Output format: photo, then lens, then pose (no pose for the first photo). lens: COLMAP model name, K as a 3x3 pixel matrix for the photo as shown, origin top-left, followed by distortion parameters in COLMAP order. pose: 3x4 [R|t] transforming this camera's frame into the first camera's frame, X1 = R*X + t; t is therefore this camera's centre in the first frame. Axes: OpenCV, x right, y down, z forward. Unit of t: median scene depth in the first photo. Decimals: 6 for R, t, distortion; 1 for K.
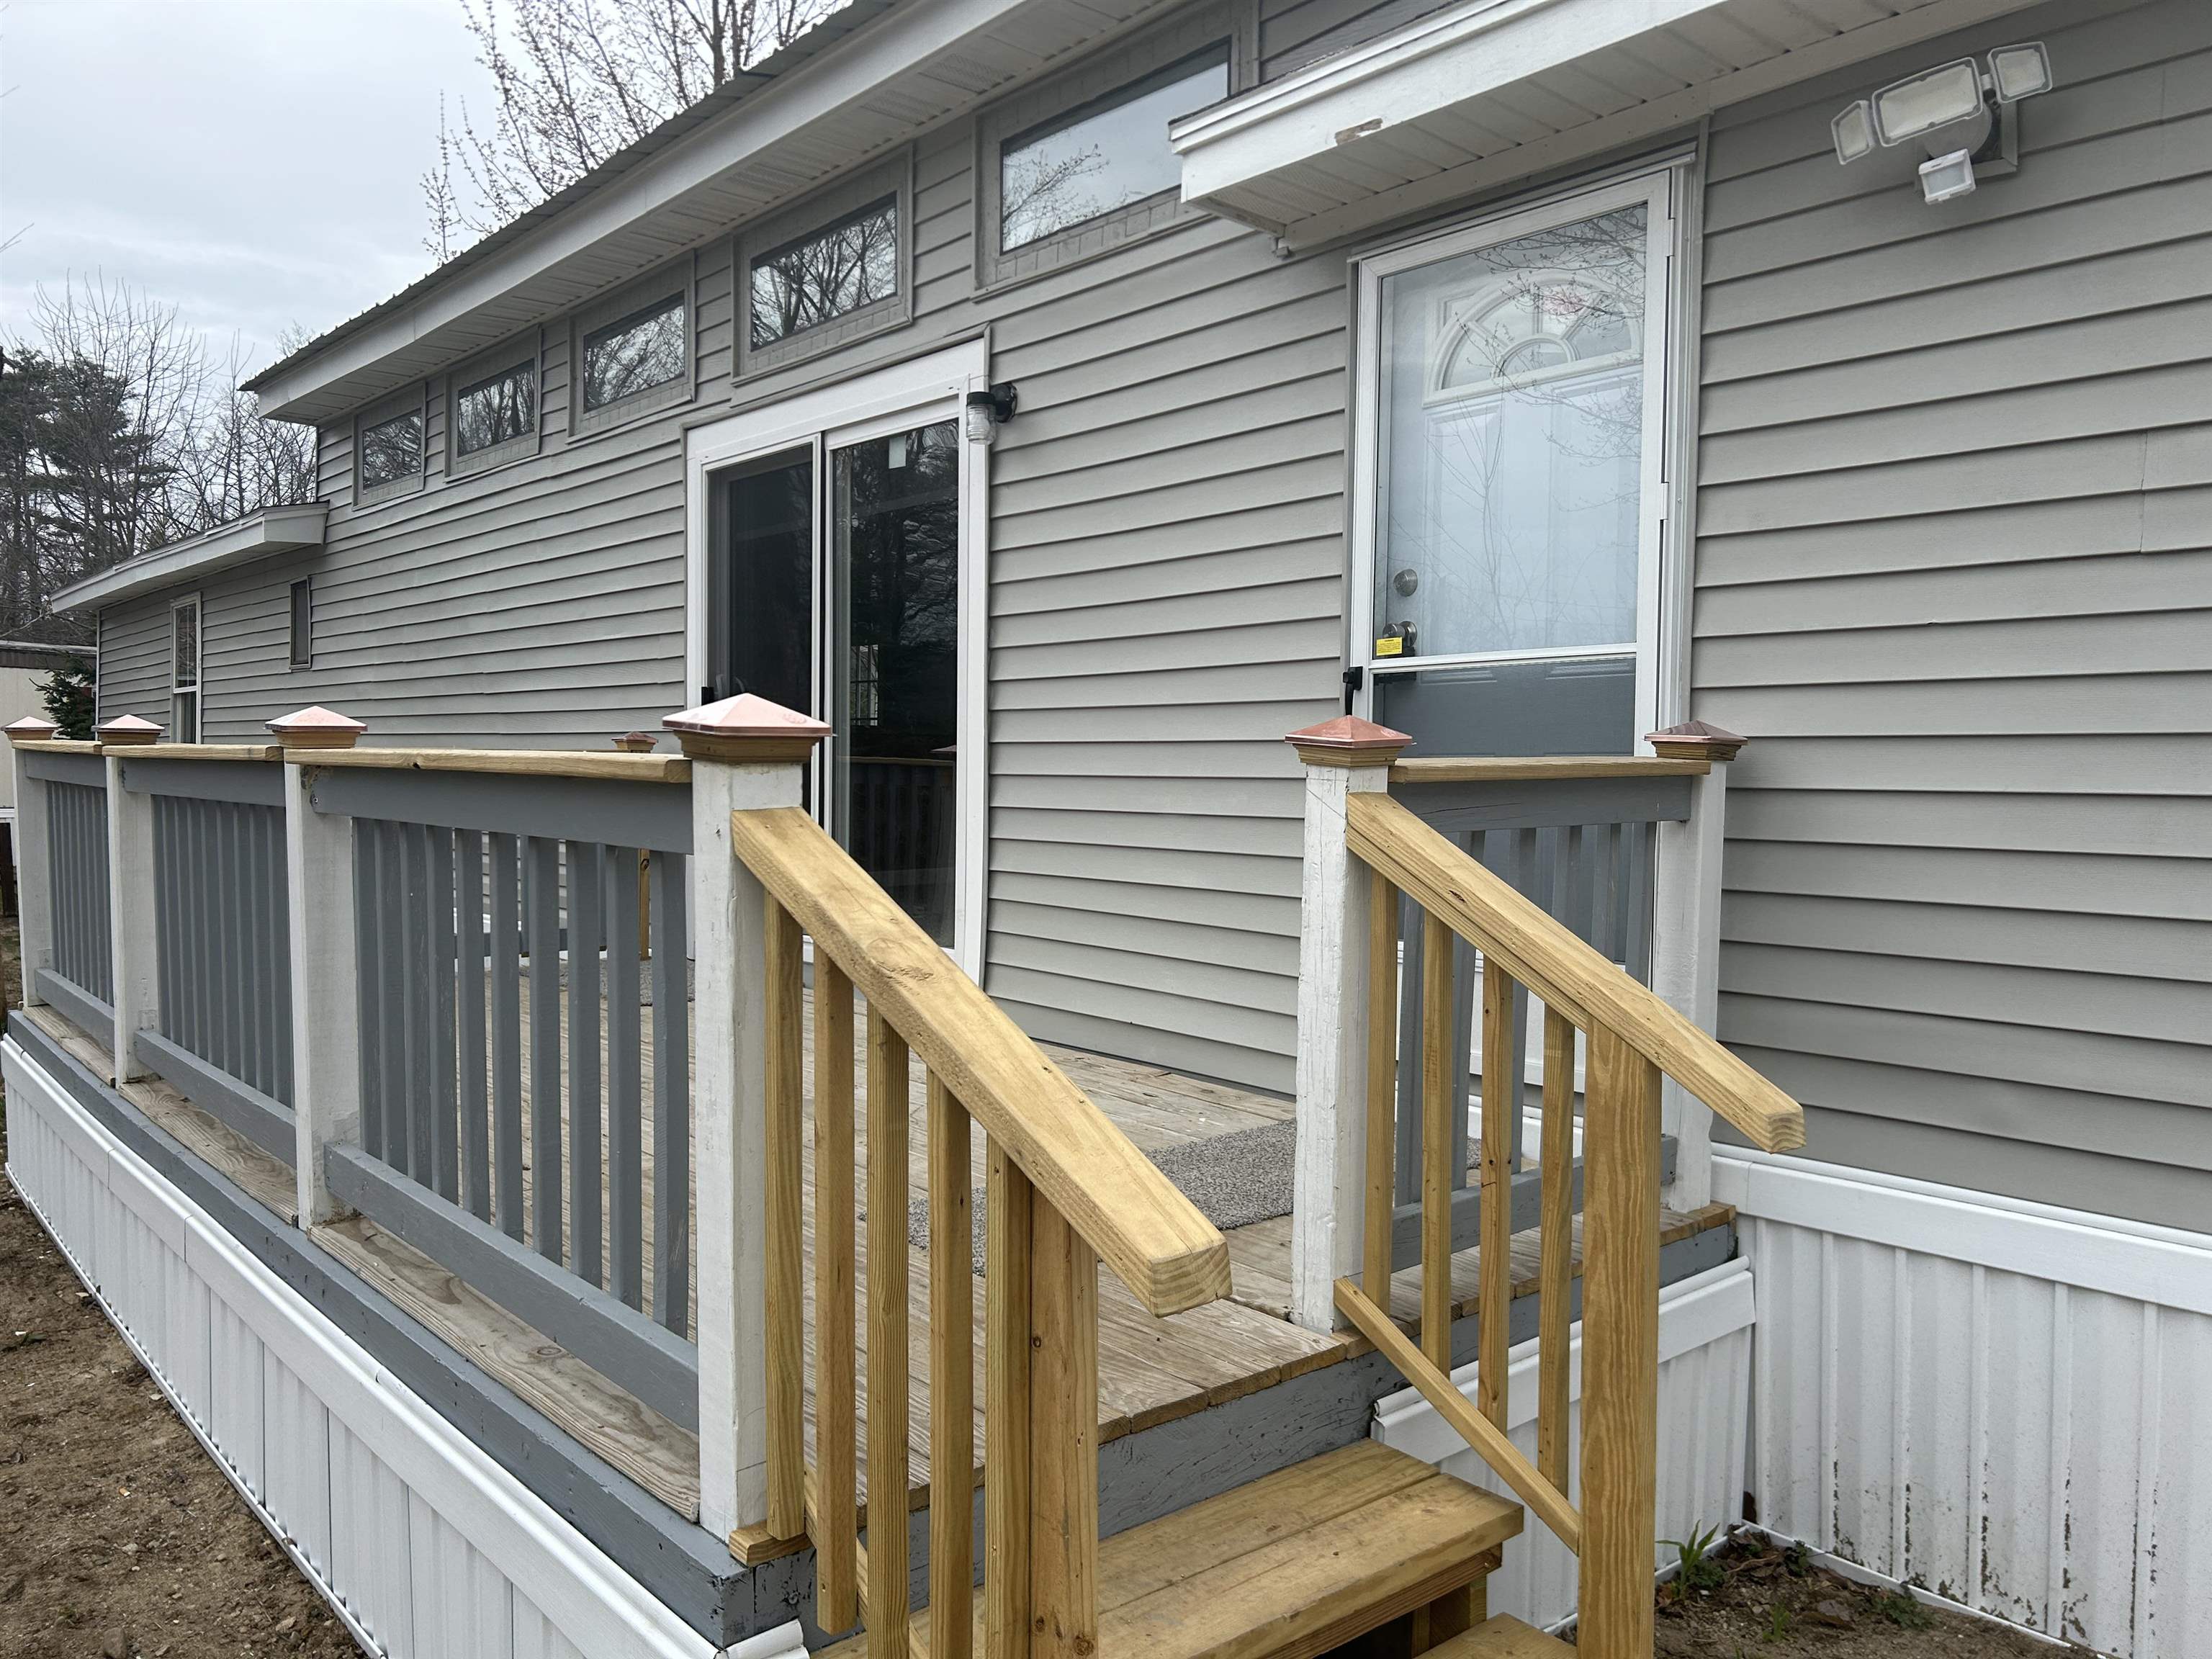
lens RADIAL K [[1673.9, 0, 1106.0], [0, 1673.9, 829.5], [0, 0, 1]] dist [0.047104, -0.031905]
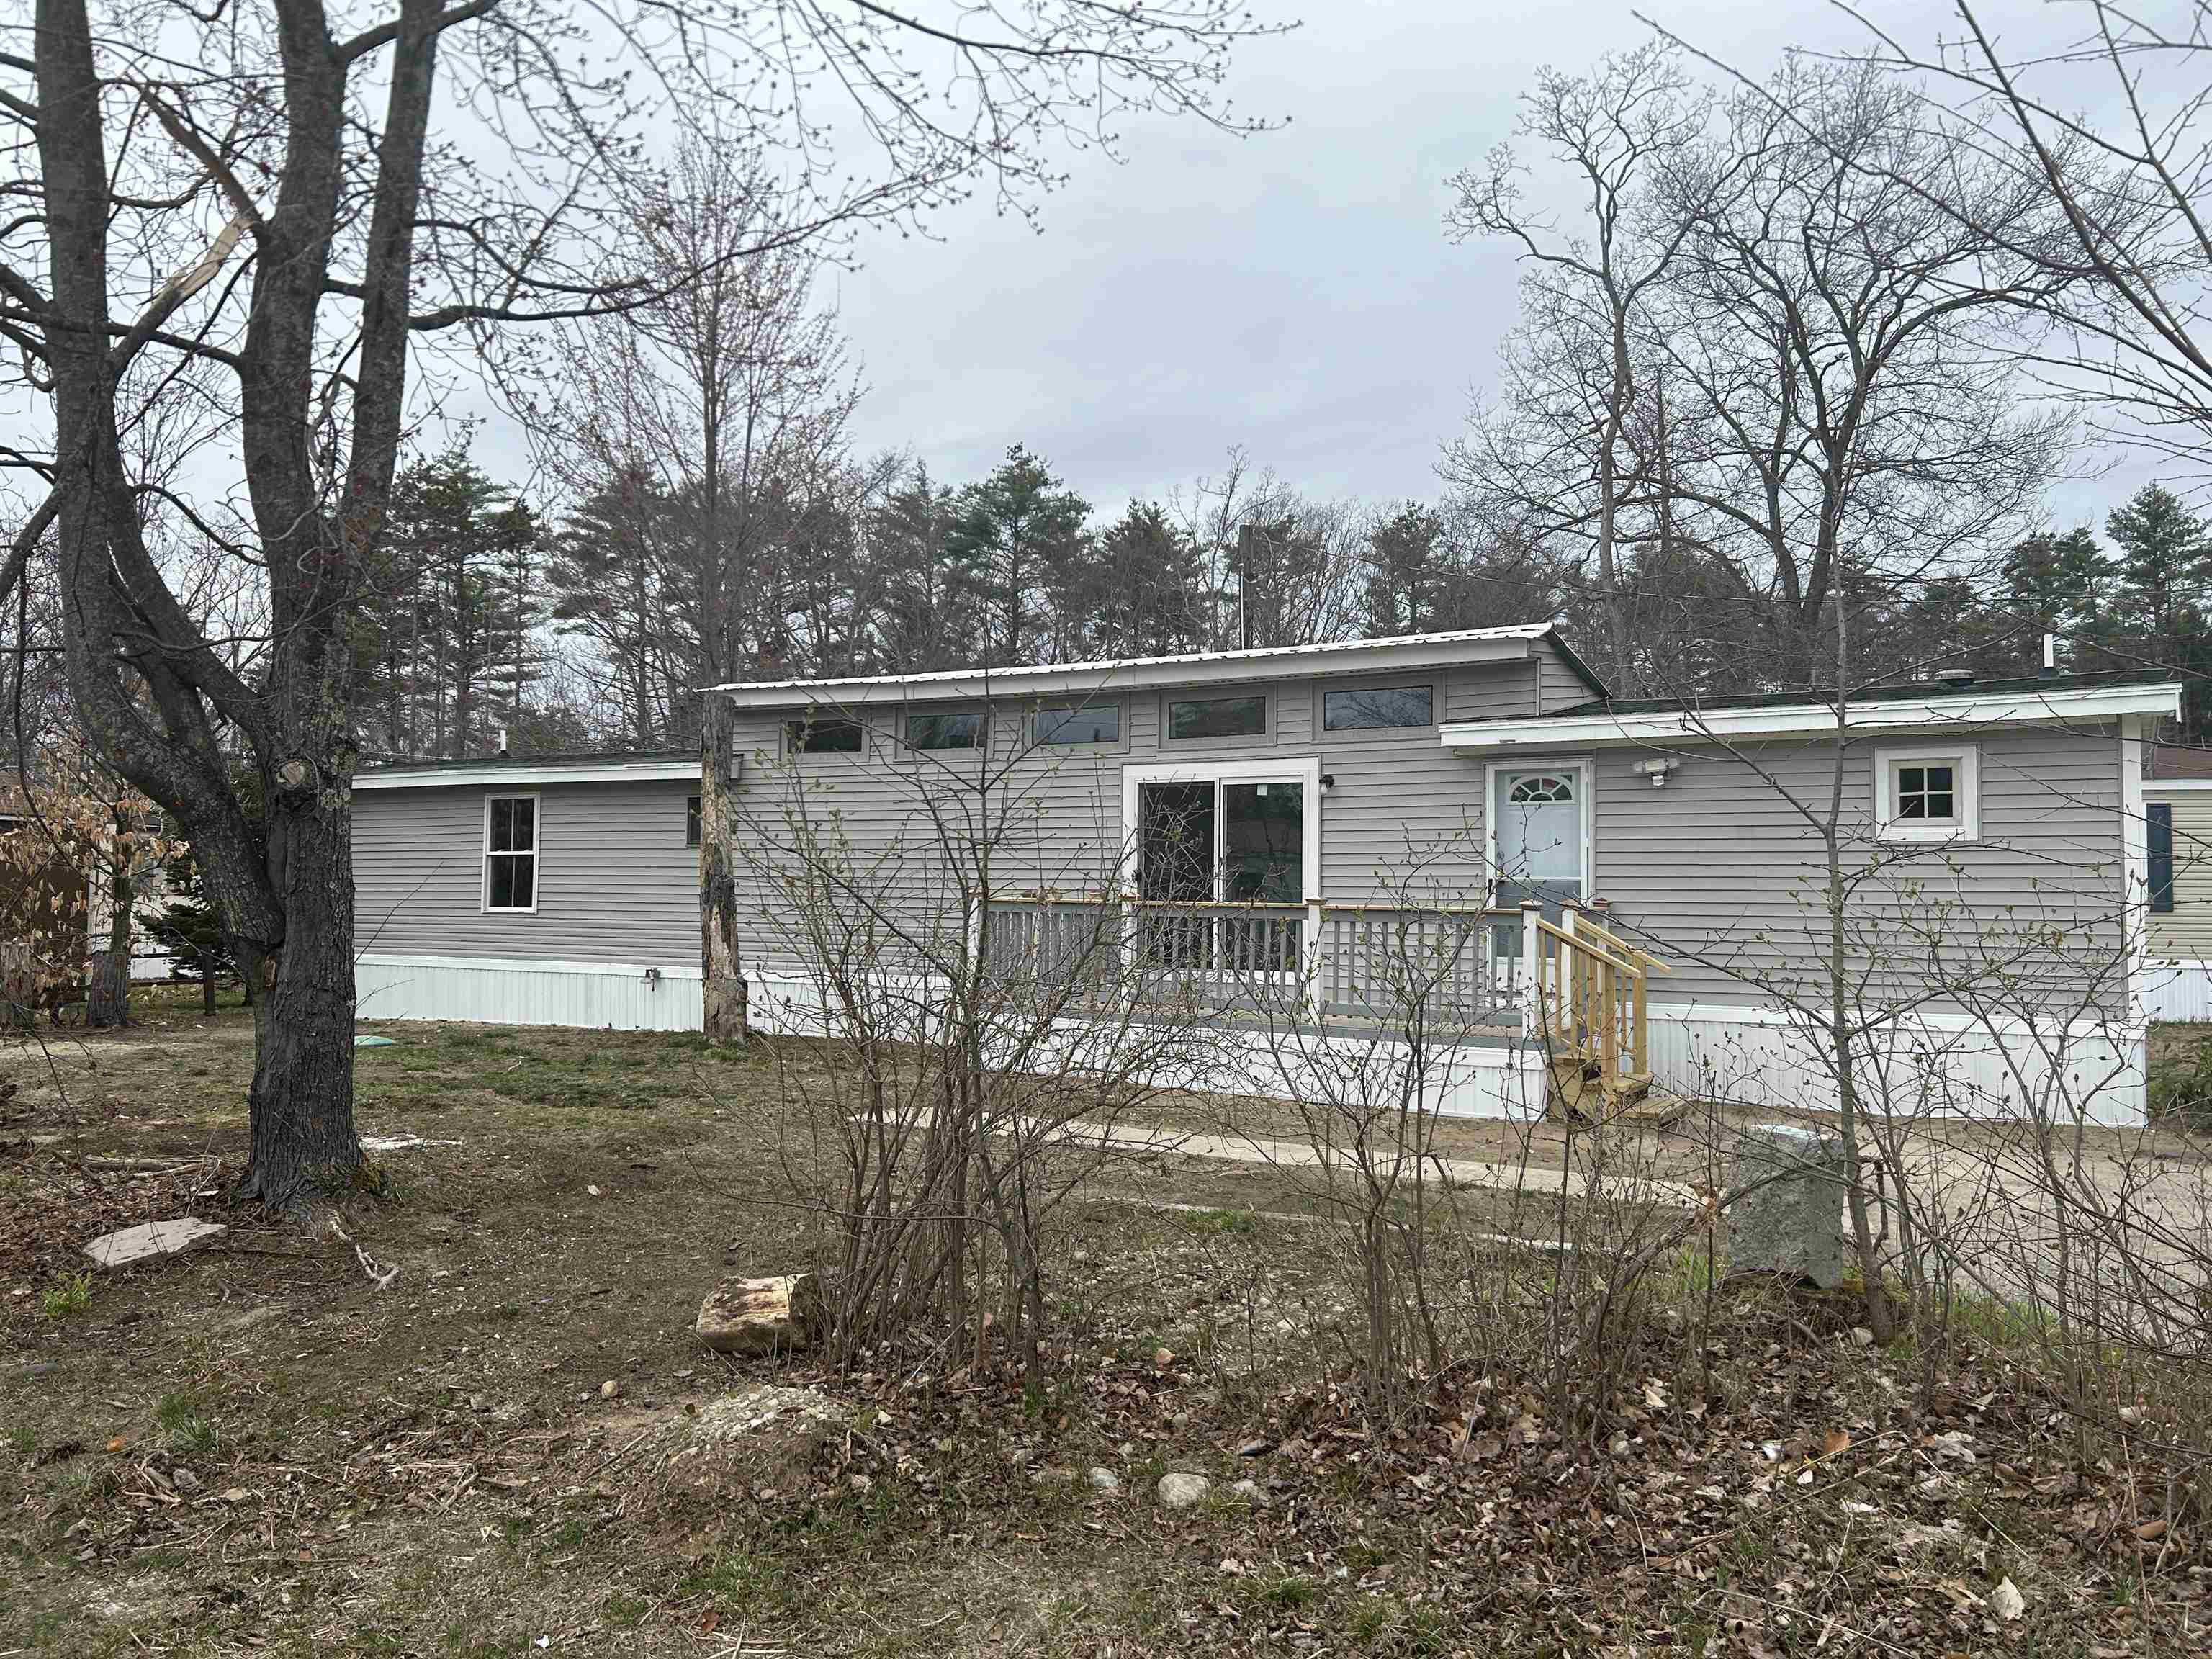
lens RADIAL K [[1661.3, 0, 1108.9], [0, 1661.3, 848.3], [0, 0, 1]] dist [0.078307, -0.095821]
pose [[0.940284, 0.008759, 0.340279, -1.665379], [0.012540, 0.998099, -0.060343, 0.035823], [-0.340160, 0.061006, 0.938387, -1.862813]]
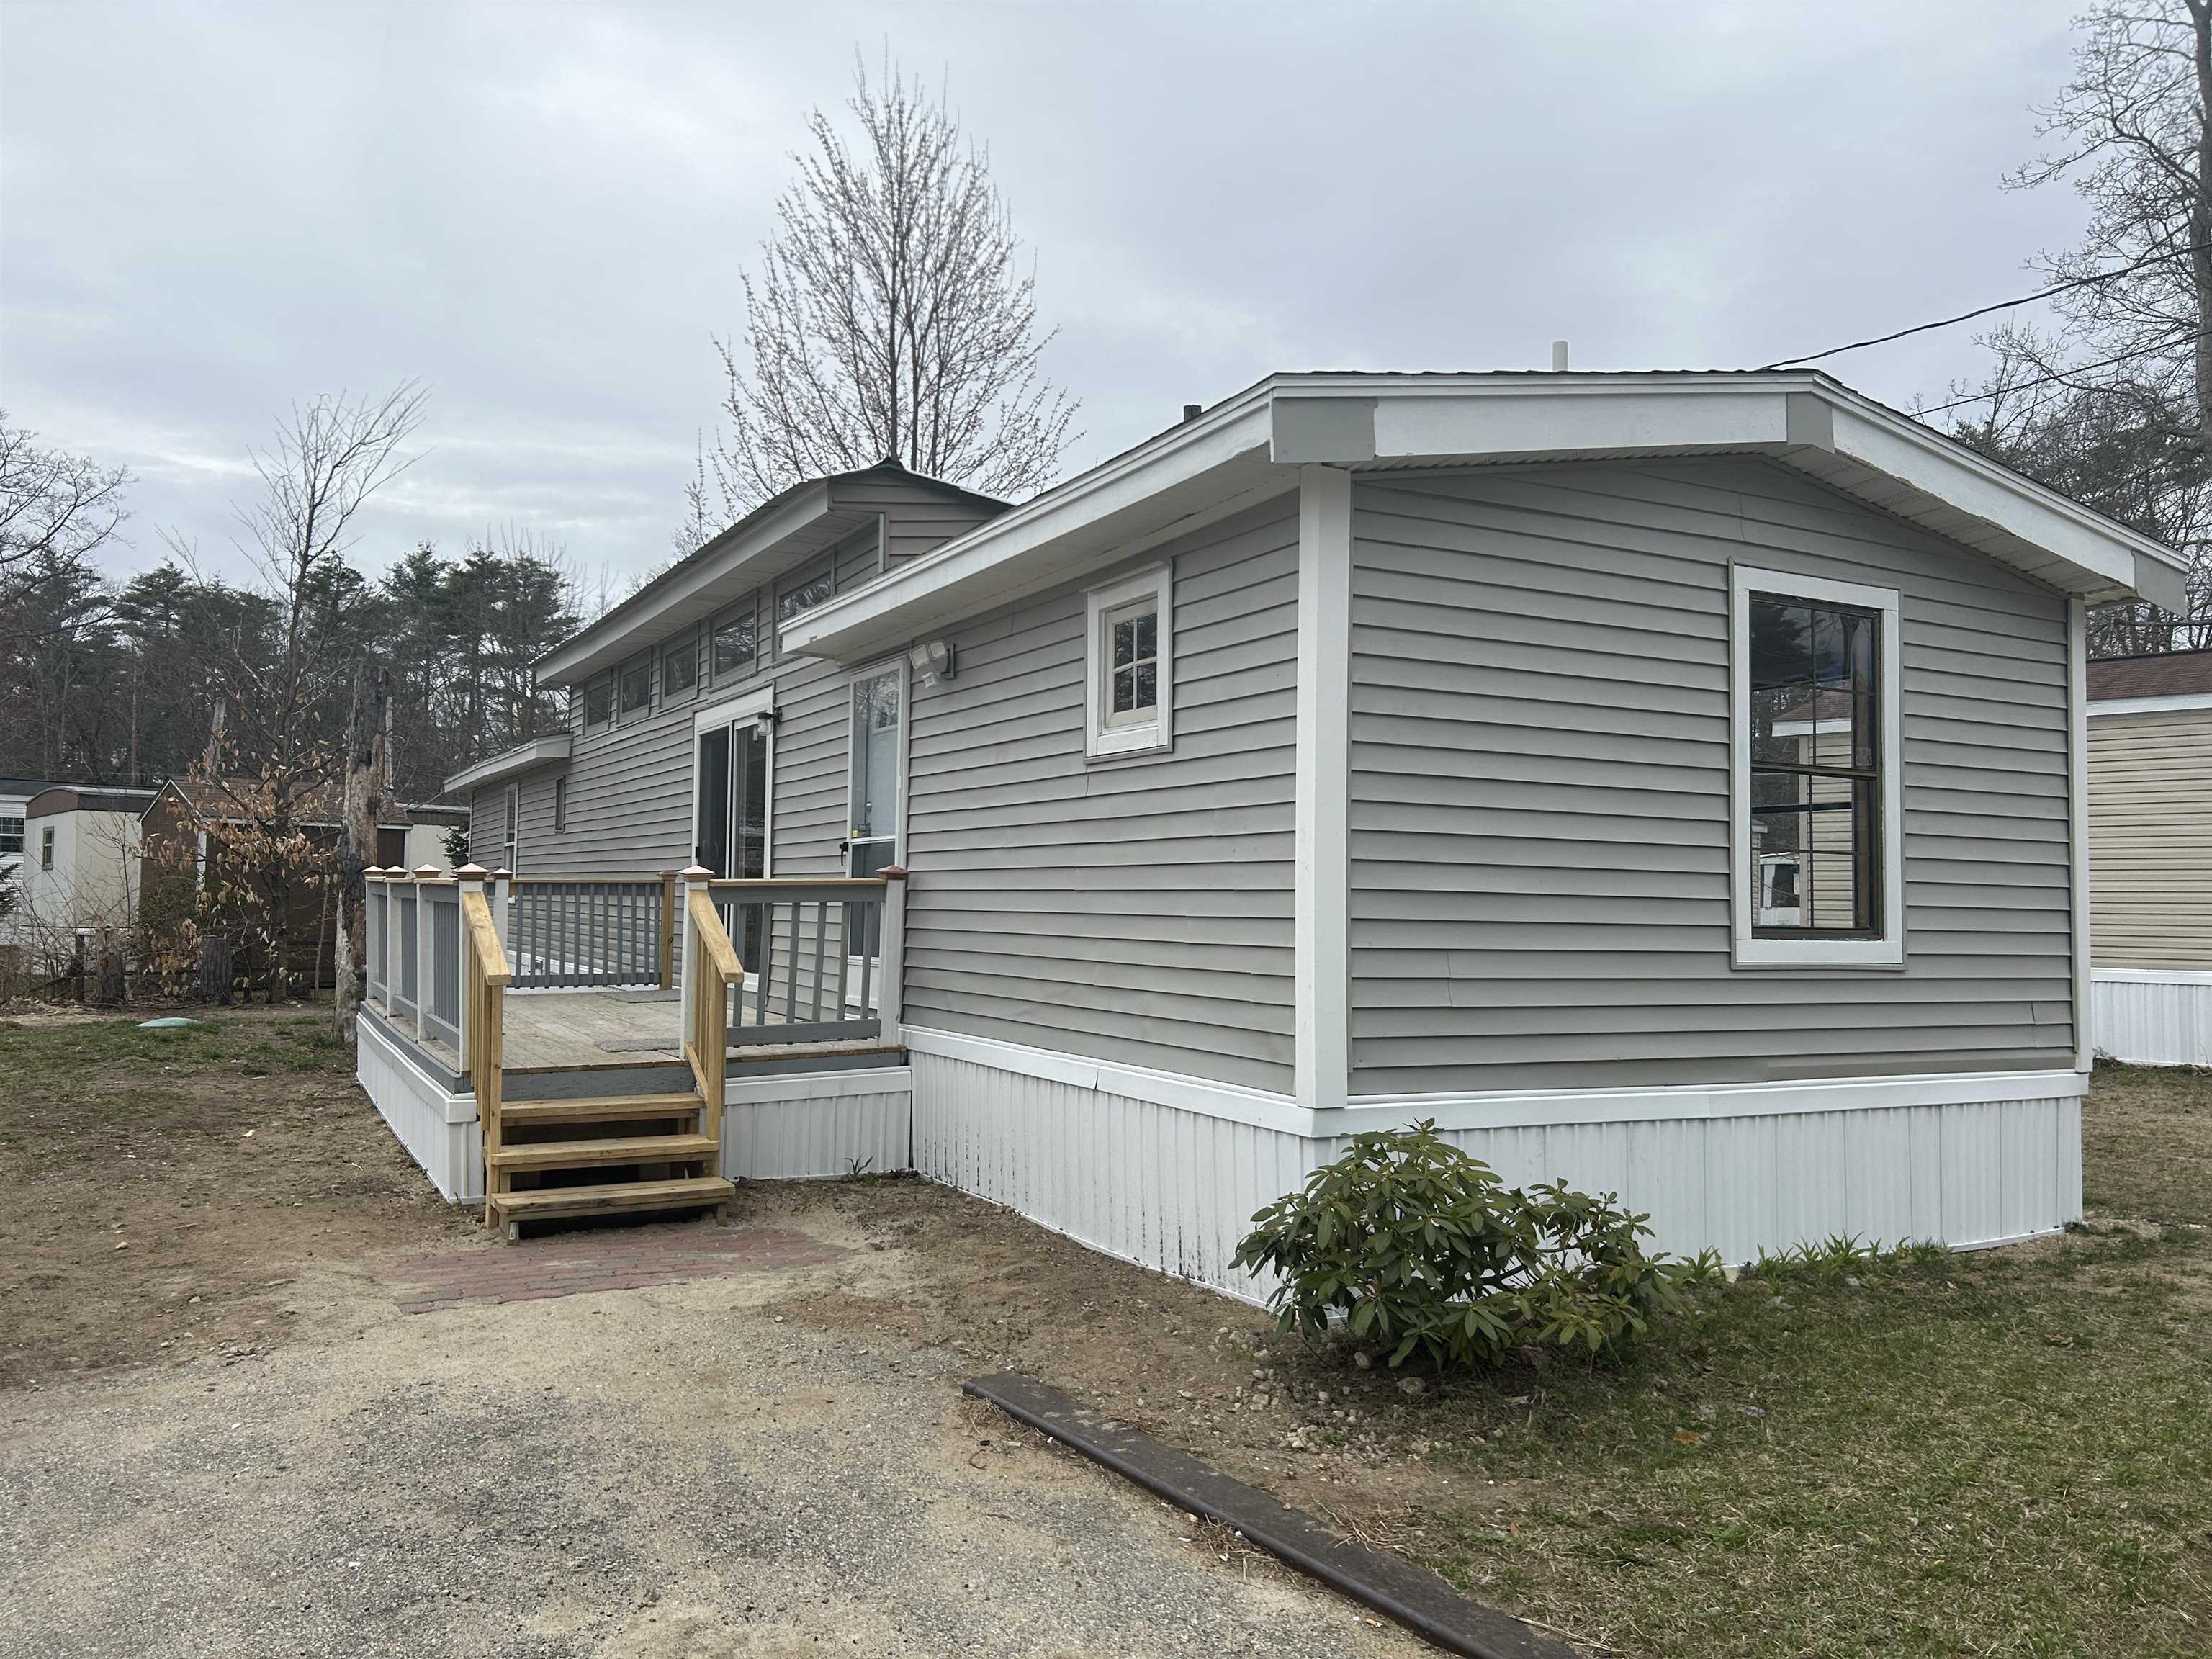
lens RADIAL K [[1661.3, 0, 1108.9], [0, 1661.3, 848.3], [0, 0, 1]] dist [0.078307, -0.095821]
pose [[0.978234, -0.010450, -0.207242, 0.949803], [-0.003310, 0.997818, -0.065939, 0.064229], [0.207479, 0.065190, 0.976065, -1.176583]]
